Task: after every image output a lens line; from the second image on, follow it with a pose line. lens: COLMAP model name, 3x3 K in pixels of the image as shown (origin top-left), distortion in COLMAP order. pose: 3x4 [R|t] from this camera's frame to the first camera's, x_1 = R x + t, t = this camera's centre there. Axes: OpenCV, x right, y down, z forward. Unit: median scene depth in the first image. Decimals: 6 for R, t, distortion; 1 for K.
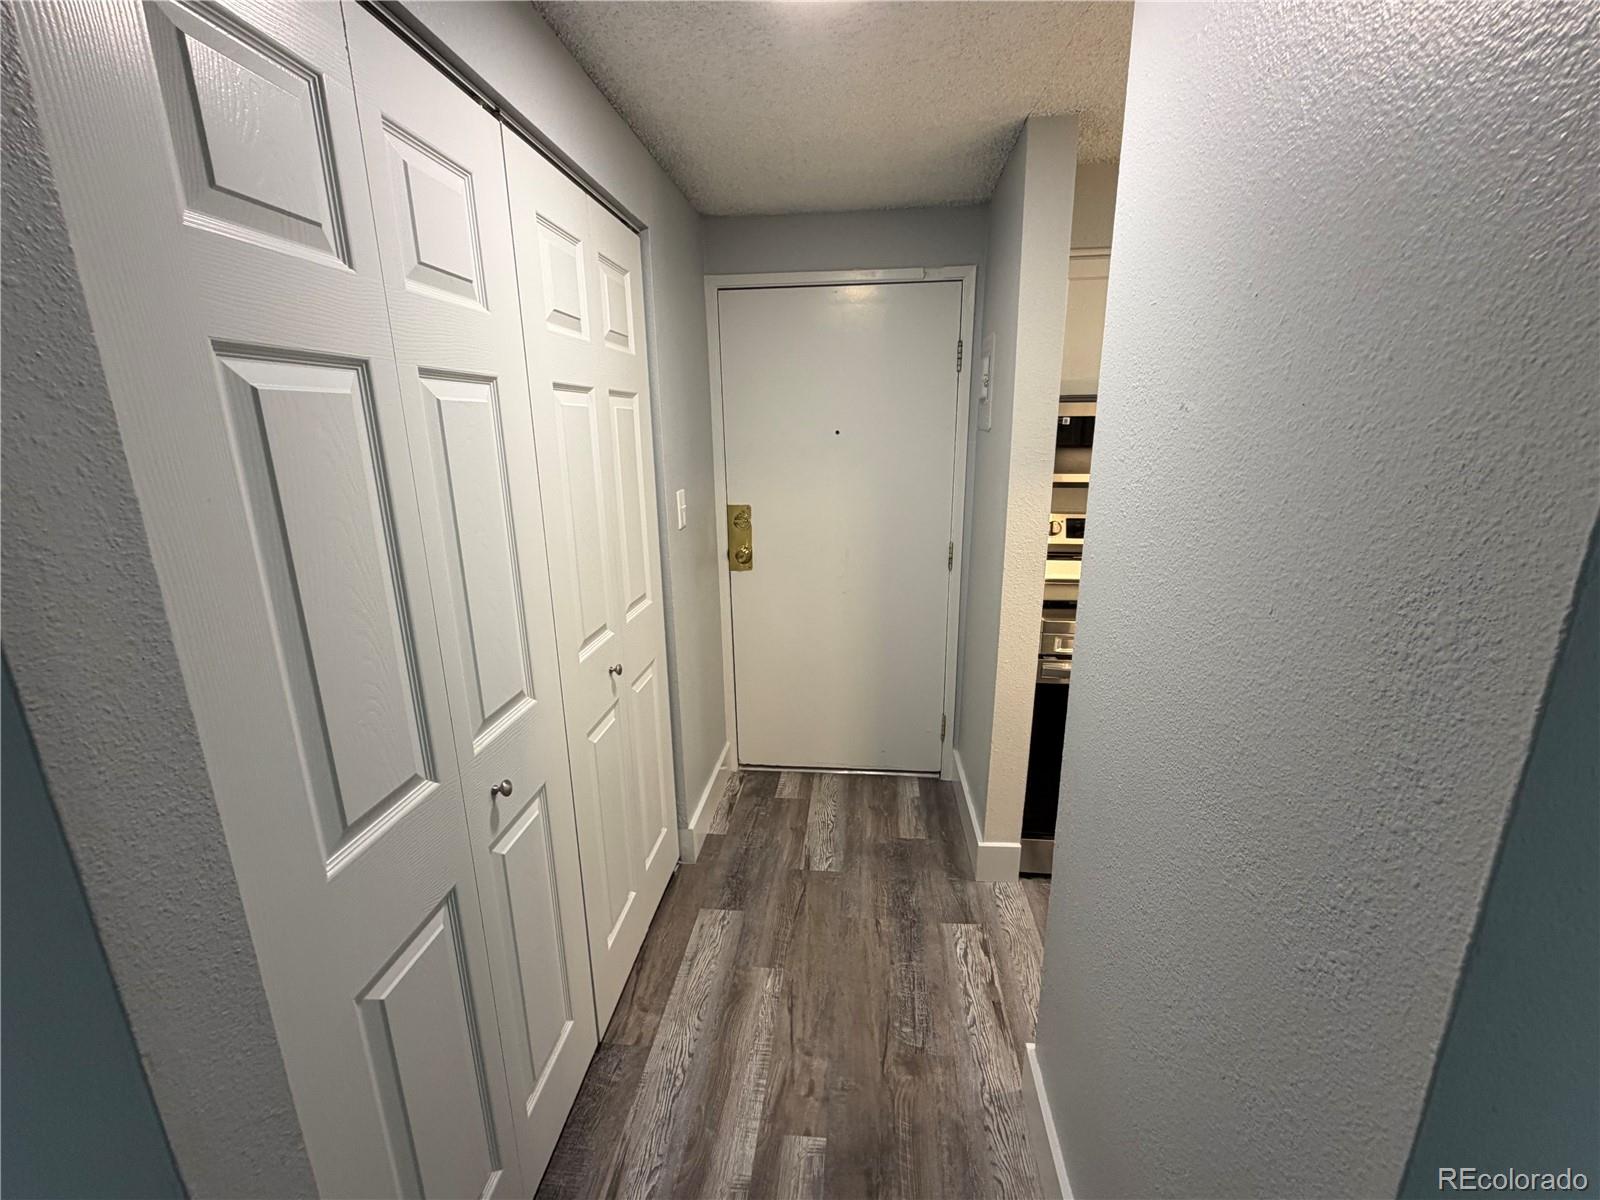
lens RADIAL K [[670.0, 0, 800.0], [0, 670.0, 602.5], [0, 0, 1]] dist [-0.002851, 0.000937]
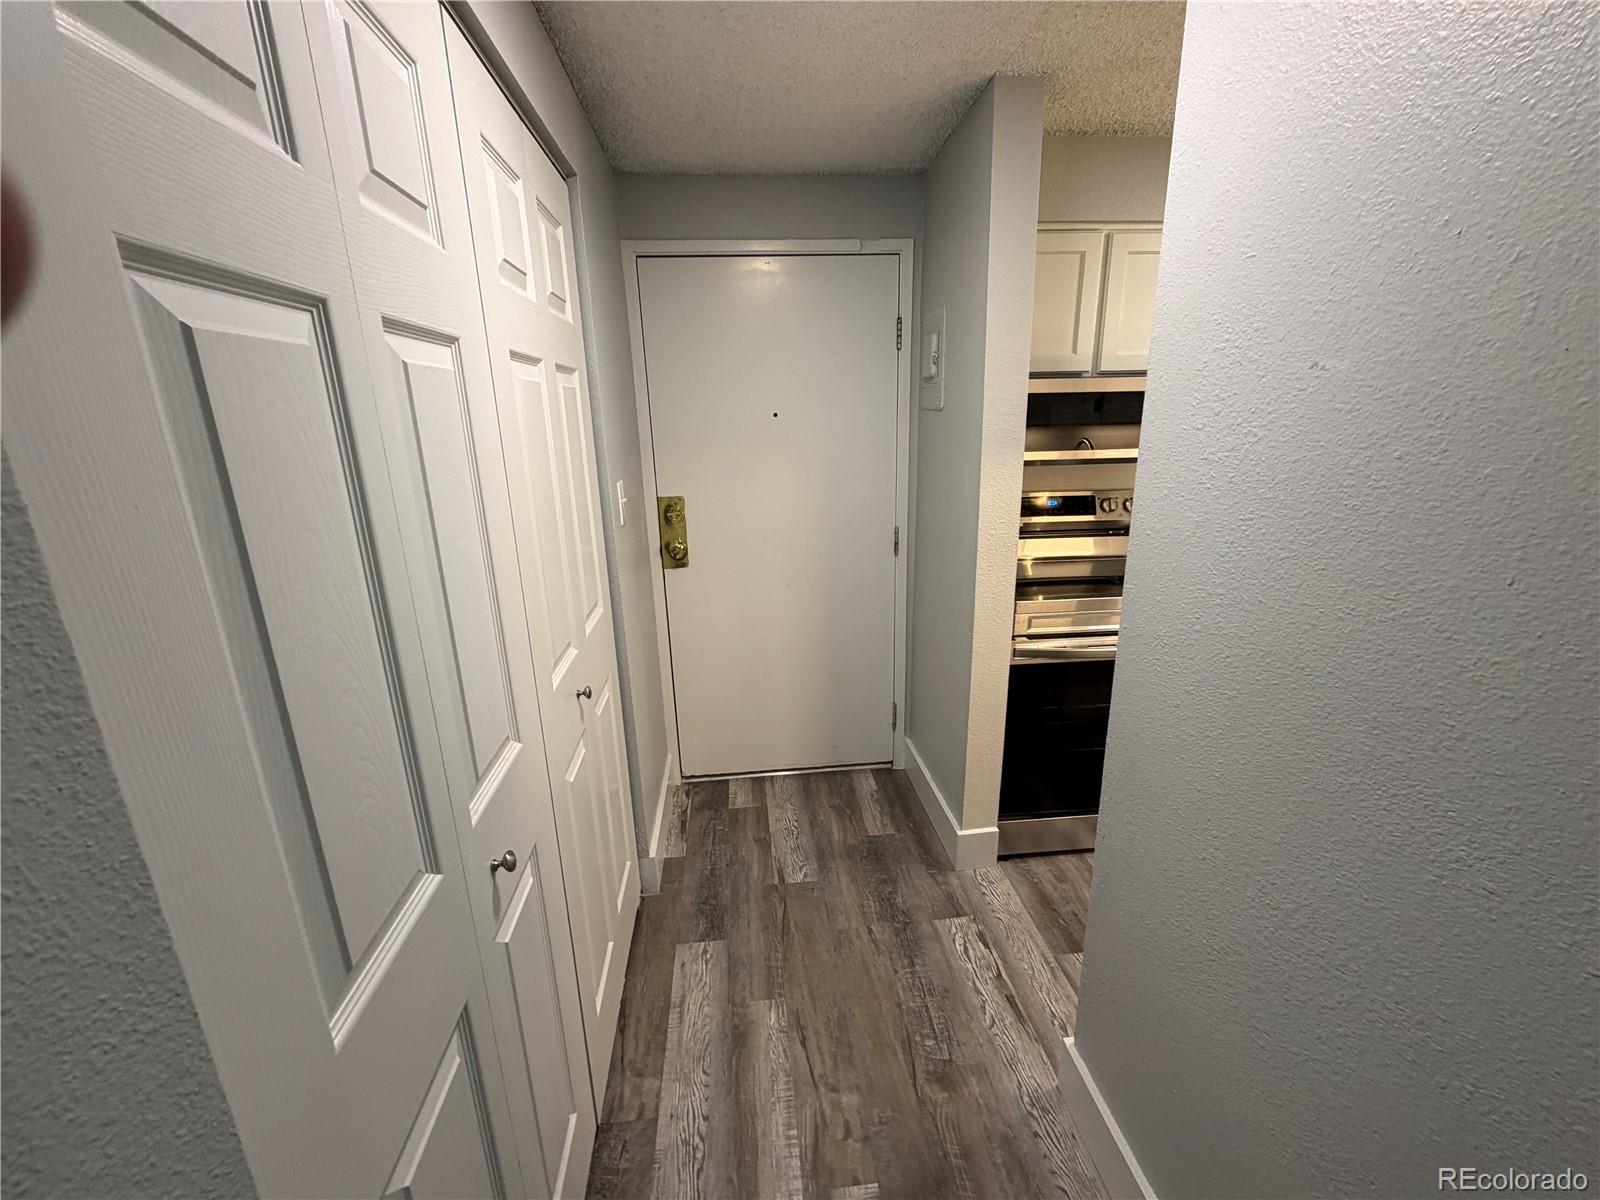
lens RADIAL K [[670.0, 0, 800.0], [0, 670.0, 602.5], [0, 0, 1]] dist [-0.002851, 0.000937]
pose [[0.980509, -0.066737, 0.184792, -0.142942], [0.063834, 0.997726, 0.021619, -0.014245], [-0.185815, -0.009401, 0.982540, 0.101695]]
